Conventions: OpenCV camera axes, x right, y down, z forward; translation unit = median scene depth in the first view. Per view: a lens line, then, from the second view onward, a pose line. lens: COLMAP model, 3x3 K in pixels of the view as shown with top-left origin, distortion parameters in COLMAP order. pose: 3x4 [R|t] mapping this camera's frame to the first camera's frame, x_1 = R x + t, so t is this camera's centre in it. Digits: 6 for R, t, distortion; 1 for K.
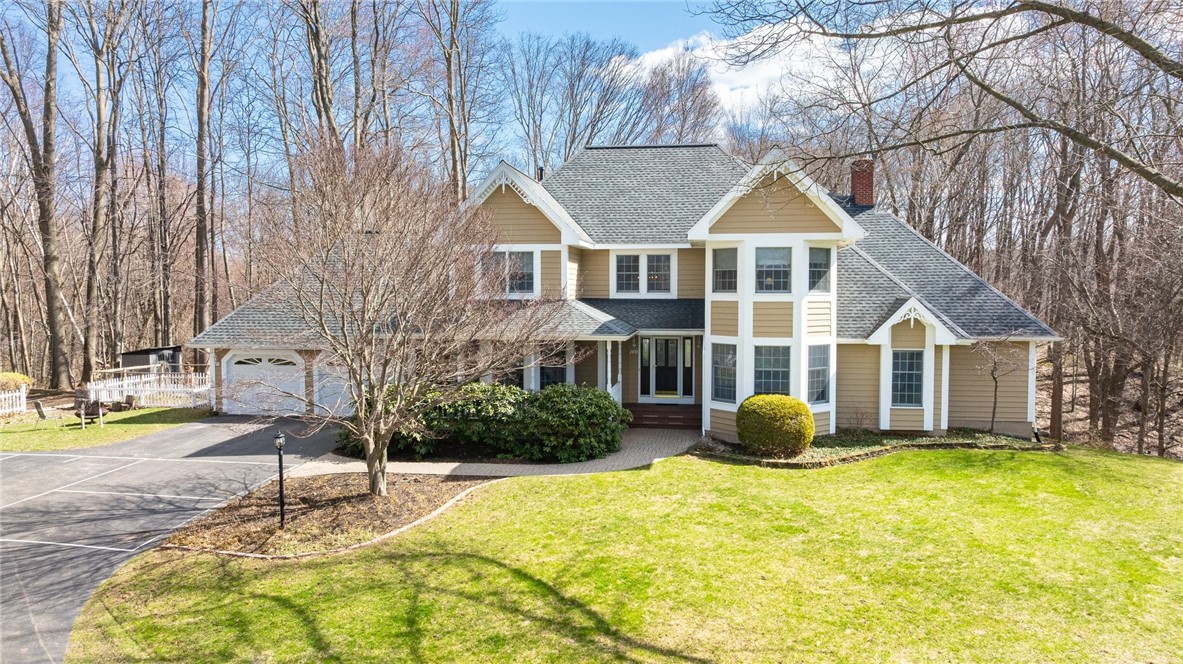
lens RADIAL K [[842.7, 0, 590.7], [0, 842.7, 349.1], [0, 0, 1]] dist [-0.056820, 0.085967]
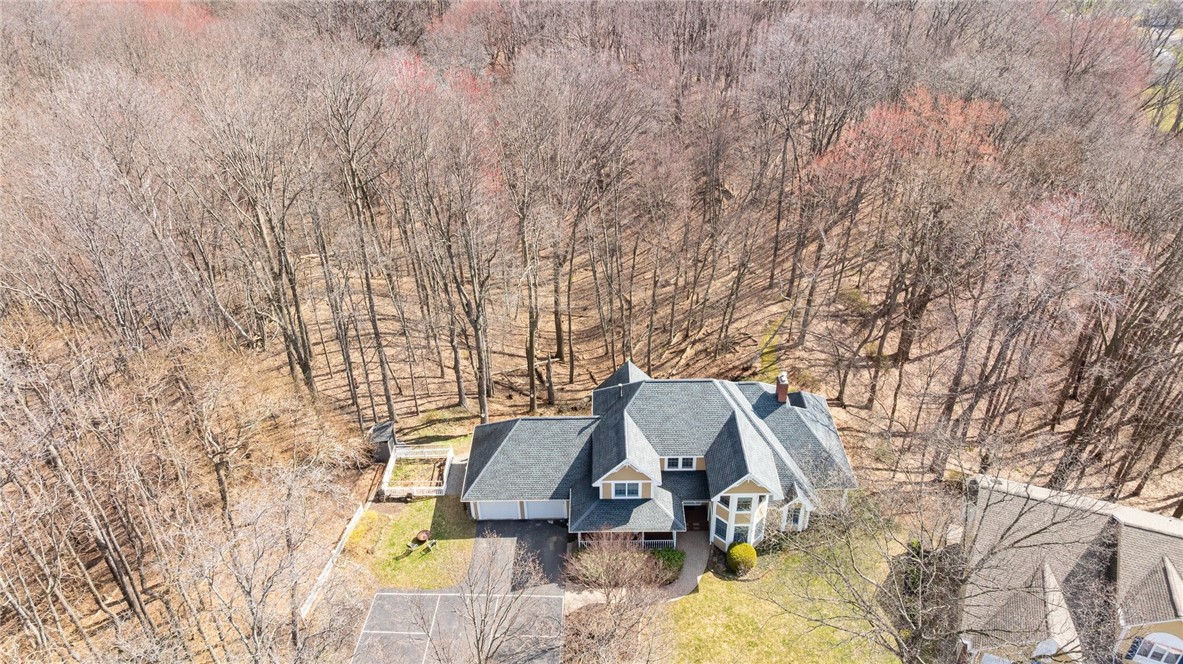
lens RADIAL K [[842.7, 0, 590.7], [0, 842.7, 349.1], [0, 0, 1]] dist [-0.056820, 0.085967]
pose [[0.989663, -0.096410, 0.106168, -0.457534], [0.029069, 0.859798, 0.509806, -1.804229], [-0.140433, -0.501450, 0.853713, -0.827921]]
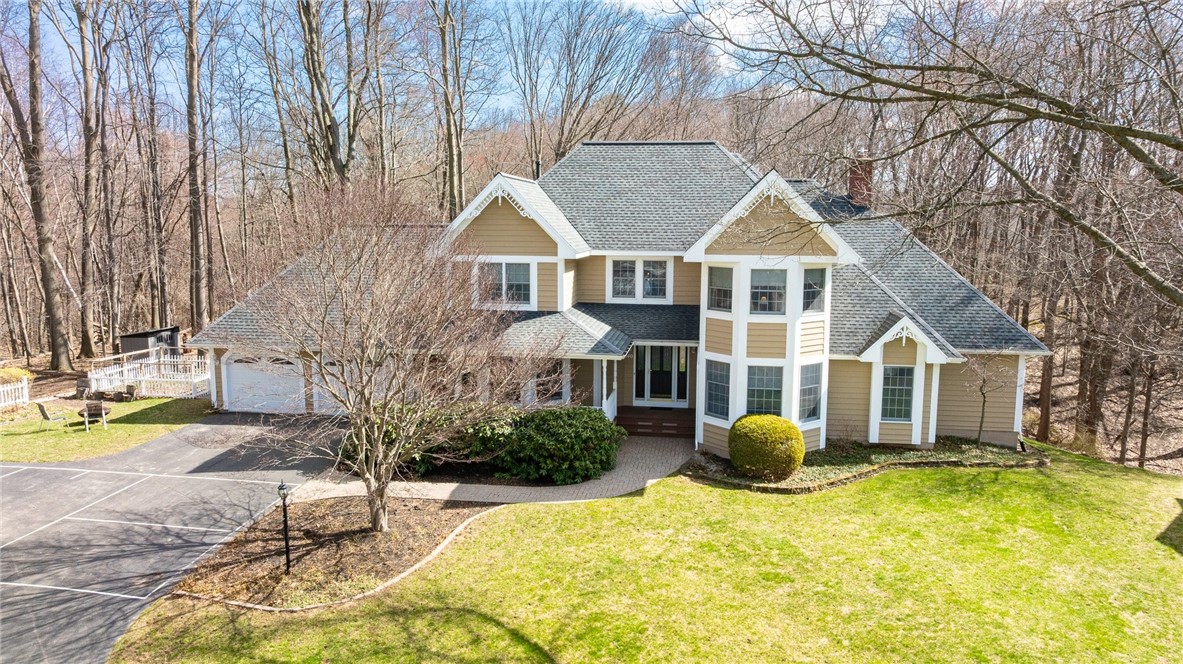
lens RADIAL K [[842.7, 0, 590.7], [0, 842.7, 349.1], [0, 0, 1]] dist [-0.056820, 0.085967]
pose [[0.999976, 0.005215, 0.004569, 0.000427], [-0.005577, 0.996531, 0.083041, -0.111597], [-0.004120, -0.083065, 0.996536, -0.009396]]
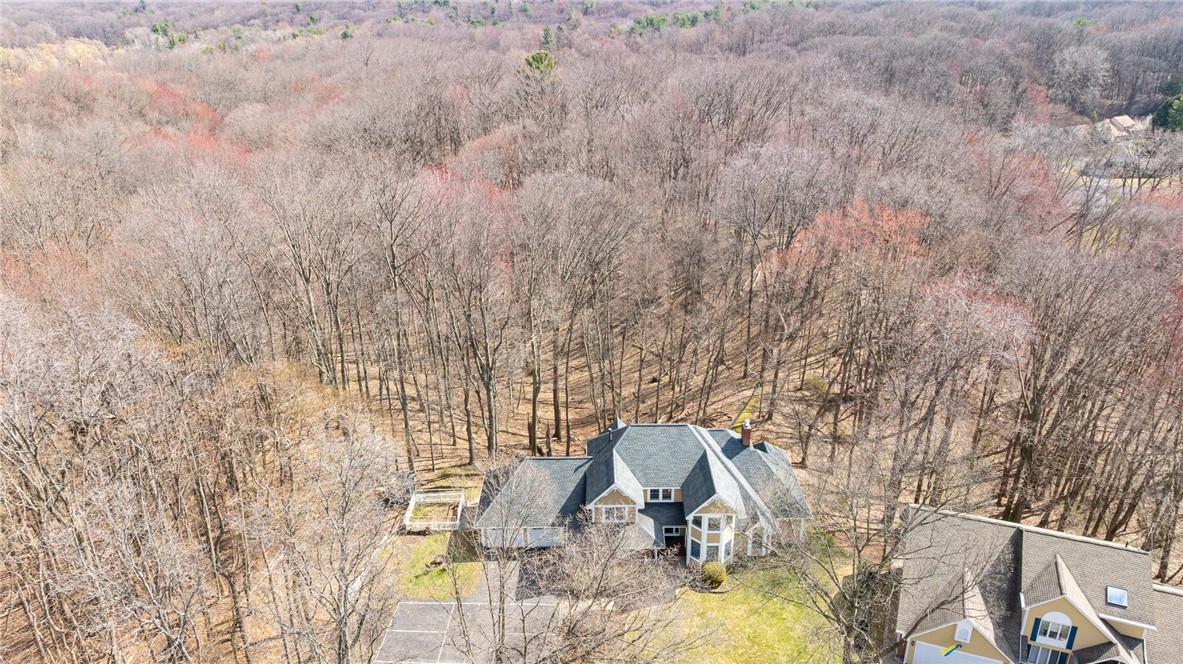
lens RADIAL K [[842.7, 0, 590.7], [0, 842.7, 349.1], [0, 0, 1]] dist [-0.056820, 0.085967]
pose [[0.989545, -0.069531, 0.126359, -0.547804], [0.020166, 0.934215, 0.356141, -1.760495], [-0.142809, -0.349869, 0.925849, -1.463500]]
